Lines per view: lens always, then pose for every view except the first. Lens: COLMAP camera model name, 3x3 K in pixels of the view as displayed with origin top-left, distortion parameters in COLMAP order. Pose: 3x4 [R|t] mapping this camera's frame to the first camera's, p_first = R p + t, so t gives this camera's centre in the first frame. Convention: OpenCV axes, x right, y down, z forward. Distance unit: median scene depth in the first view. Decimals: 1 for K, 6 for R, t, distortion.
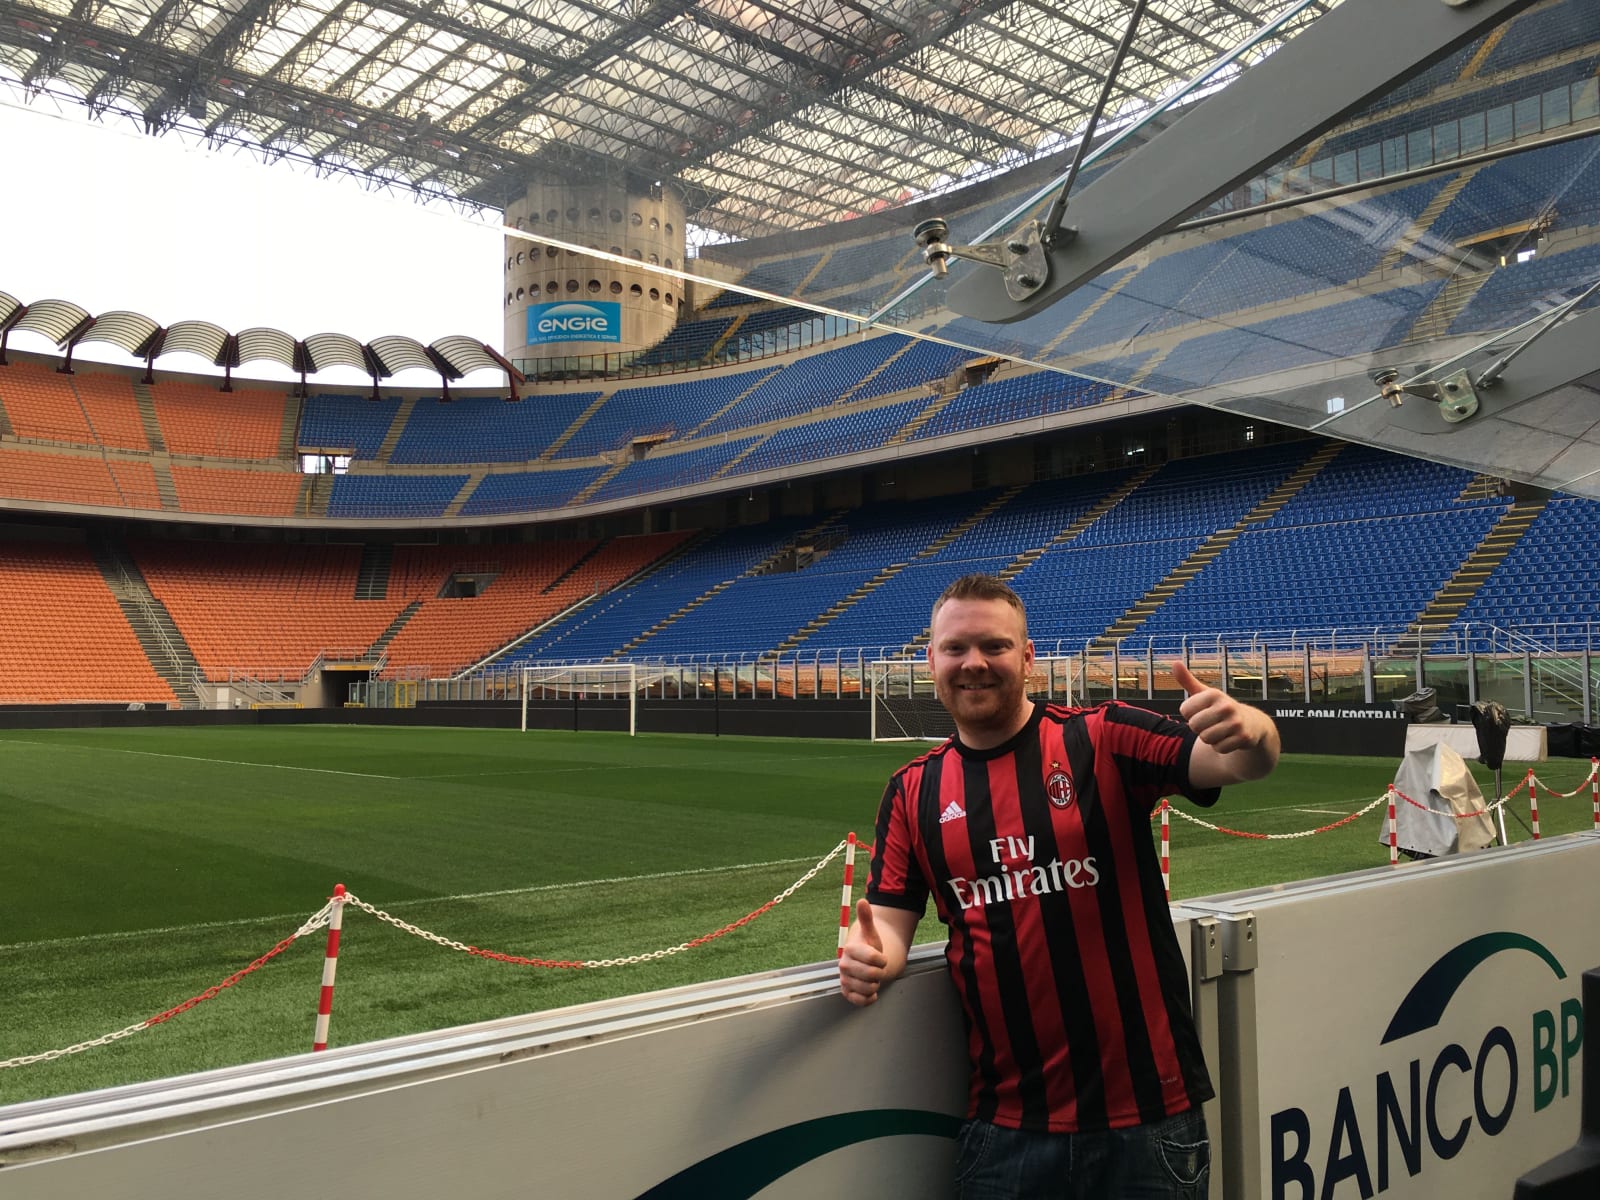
lens RADIAL K [[1376.0, 0, 807.2], [0, 1376.0, 579.0], [0, 0, 1]] dist [0.079780, -0.124205]
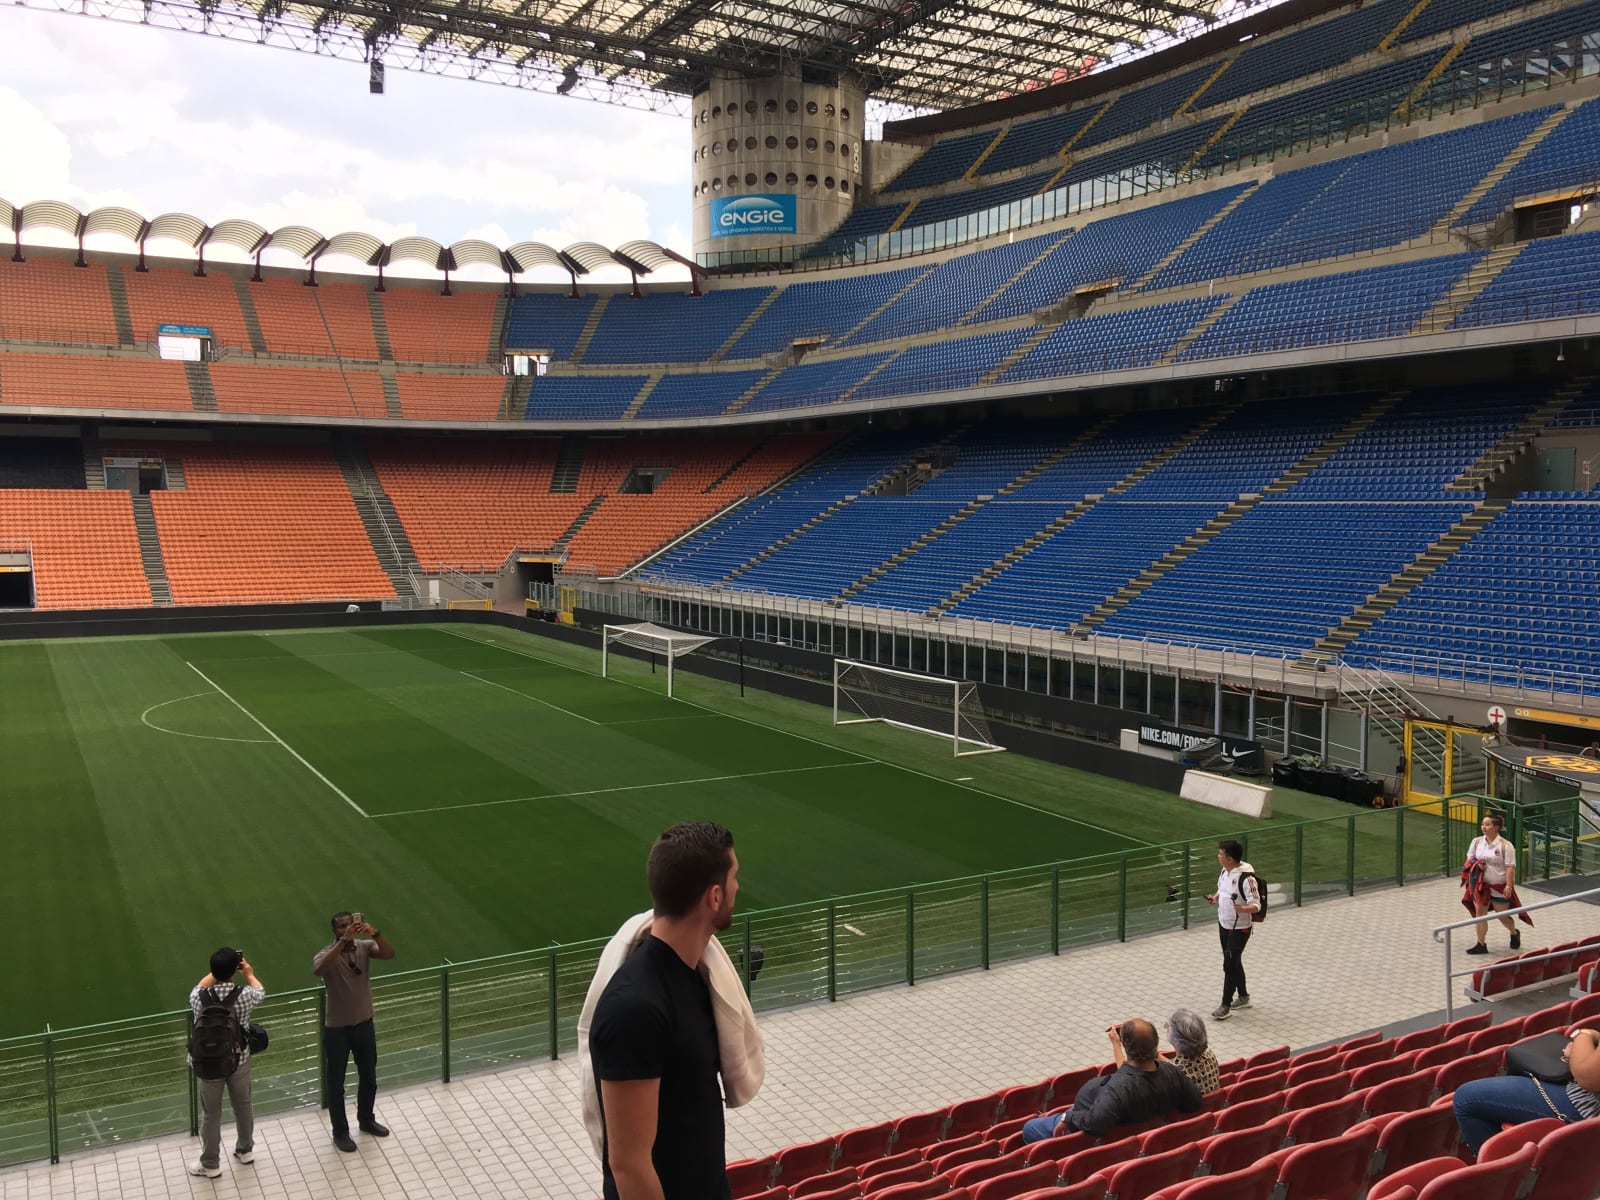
lens RADIAL K [[1380.1, 0, 806.5], [0, 1380.1, 597.2], [0, 0, 1]] dist [0.075892, -0.119757]
pose [[0.980296, 0.023854, -0.196090, 0.091263], [0.006422, 0.988309, 0.152328, -0.063248], [0.197431, -0.150586, 0.968682, -0.061809]]
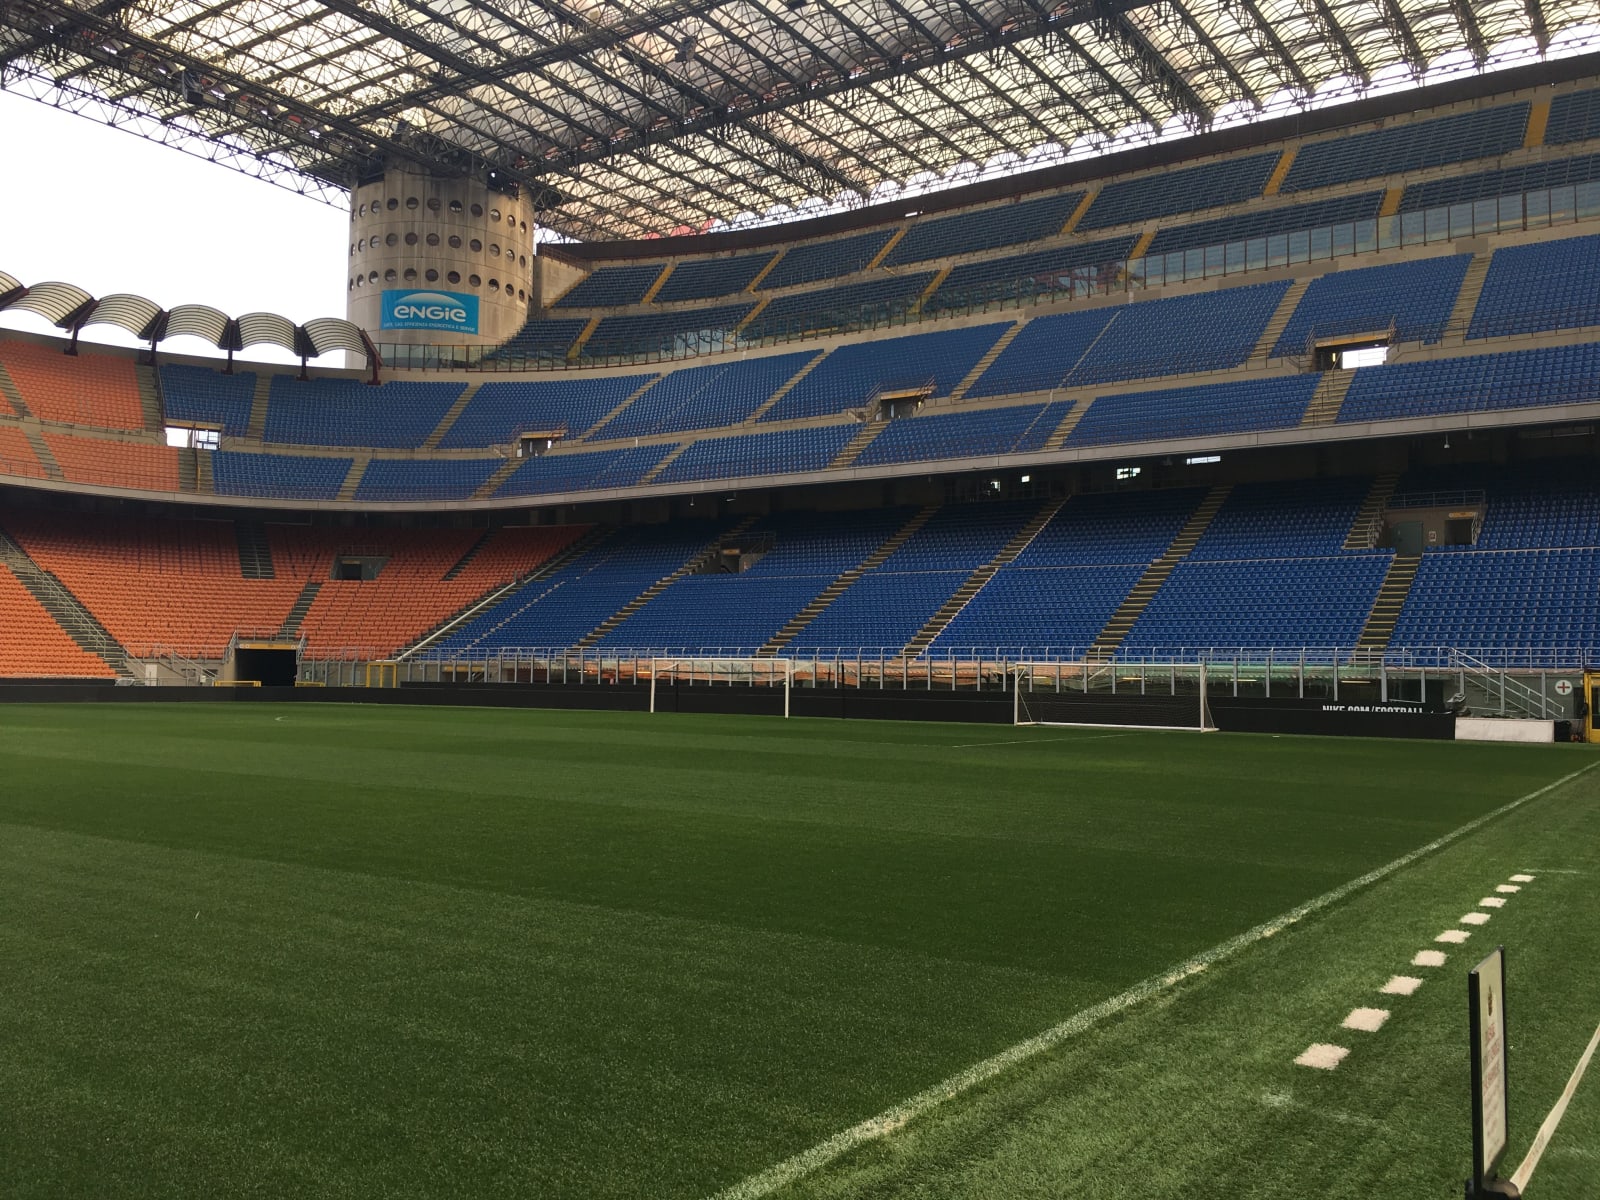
lens RADIAL K [[1376.0, 0, 807.2], [0, 1376.0, 579.0], [0, 0, 1]] dist [0.079780, -0.124205]
pose [[0.965719, 0.037661, 0.256843, -0.167807], [-0.040702, 0.999150, 0.006534, -0.006542], [-0.256379, -0.016764, 0.966431, -0.067119]]
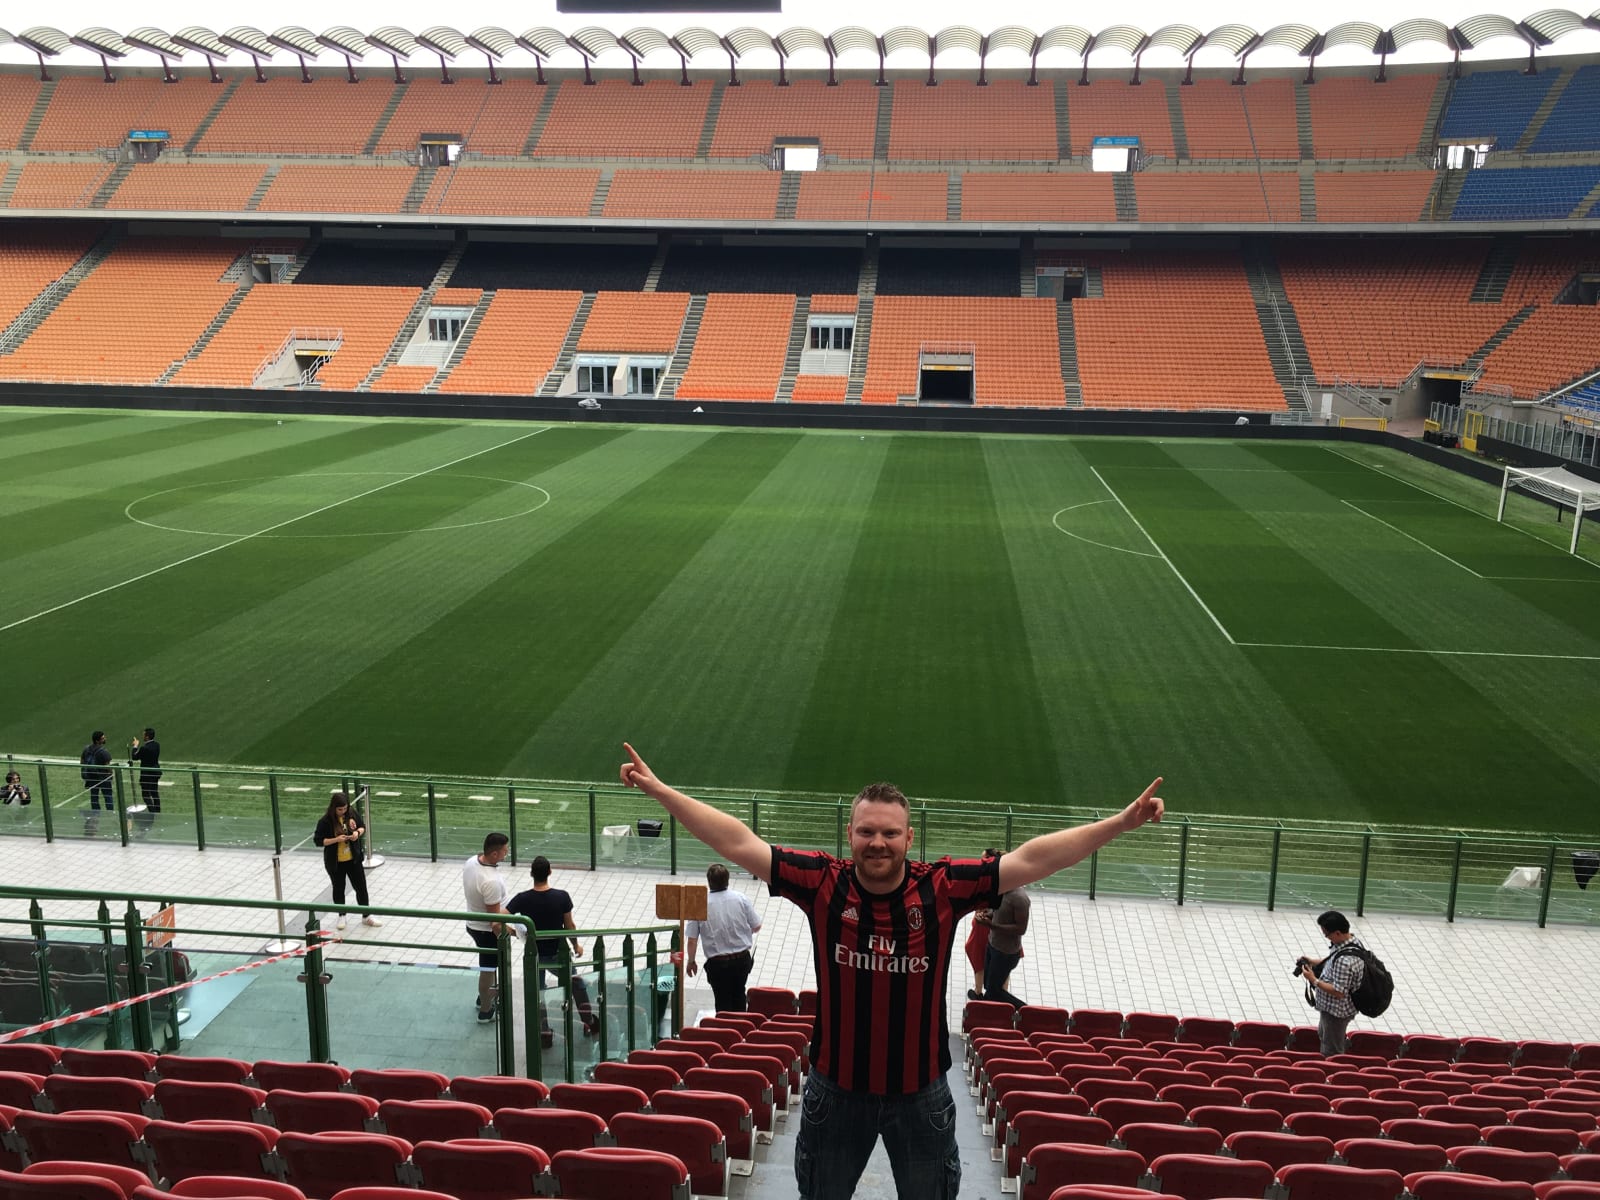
lens RADIAL K [[1374.8, 0, 799.3], [0, 1374.8, 597.5], [0, 0, 1]] dist [0.086896, -0.122236]
pose [[0.679004, 0.180025, -0.711720, 0.104196], [0.043213, 0.957985, 0.283544, -0.080059], [0.732862, -0.223283, 0.642696, -0.084272]]
